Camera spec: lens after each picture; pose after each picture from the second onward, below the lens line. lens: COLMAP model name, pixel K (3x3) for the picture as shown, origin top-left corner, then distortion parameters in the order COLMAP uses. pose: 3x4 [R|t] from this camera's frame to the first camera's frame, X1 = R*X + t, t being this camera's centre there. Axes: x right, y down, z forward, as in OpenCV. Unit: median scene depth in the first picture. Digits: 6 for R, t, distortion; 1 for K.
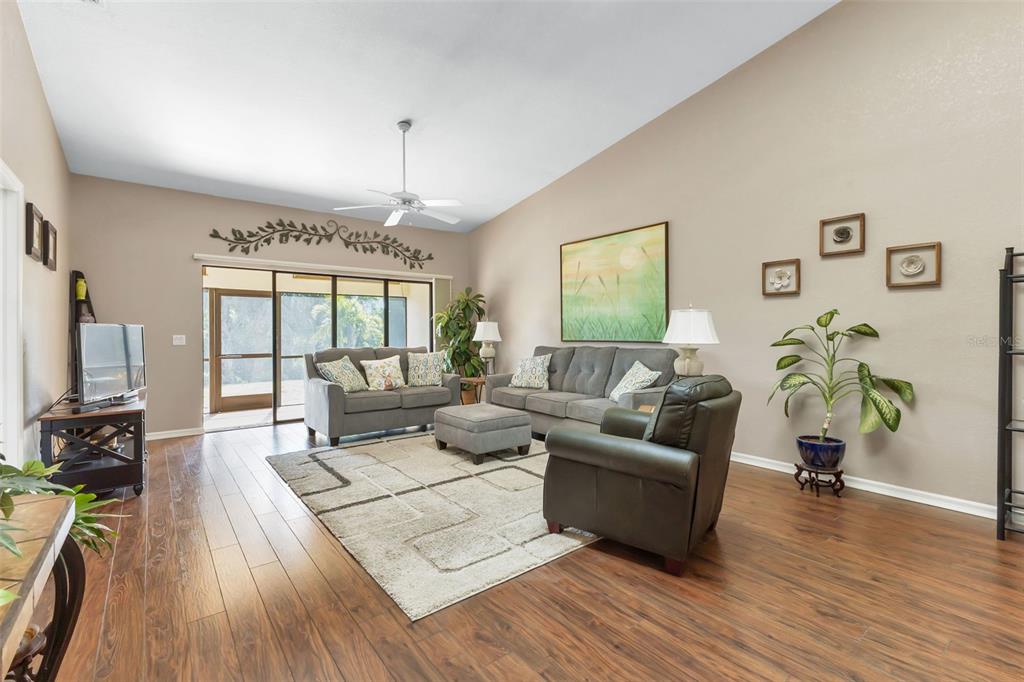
lens RADIAL K [[454.7, 0, 512.6], [0, 454.7, 337.2], [0, 0, 1]] dist [0.001871, -0.000007]
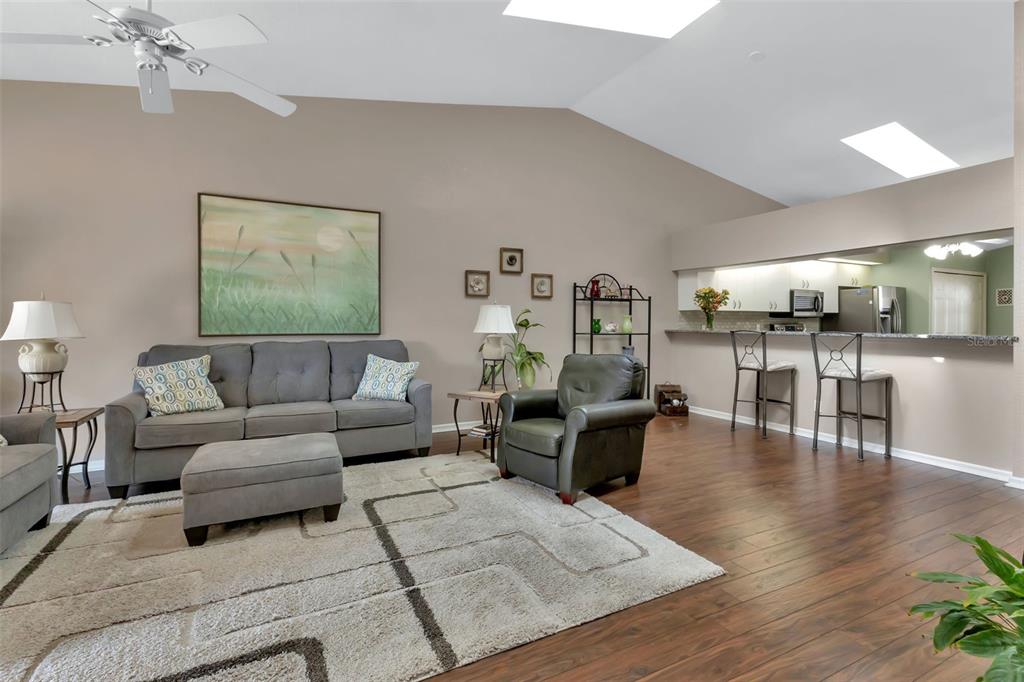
lens RADIAL K [[454.7, 0, 510.1], [0, 454.7, 340.8], [0, 0, 1]] dist [0.001871, -0.000007]
pose [[0.212474, -0.041719, 0.976276, -0.705374], [0.002653, 0.999109, 0.042118, -0.017551], [-0.977163, -0.006358, 0.212395, 0.621291]]
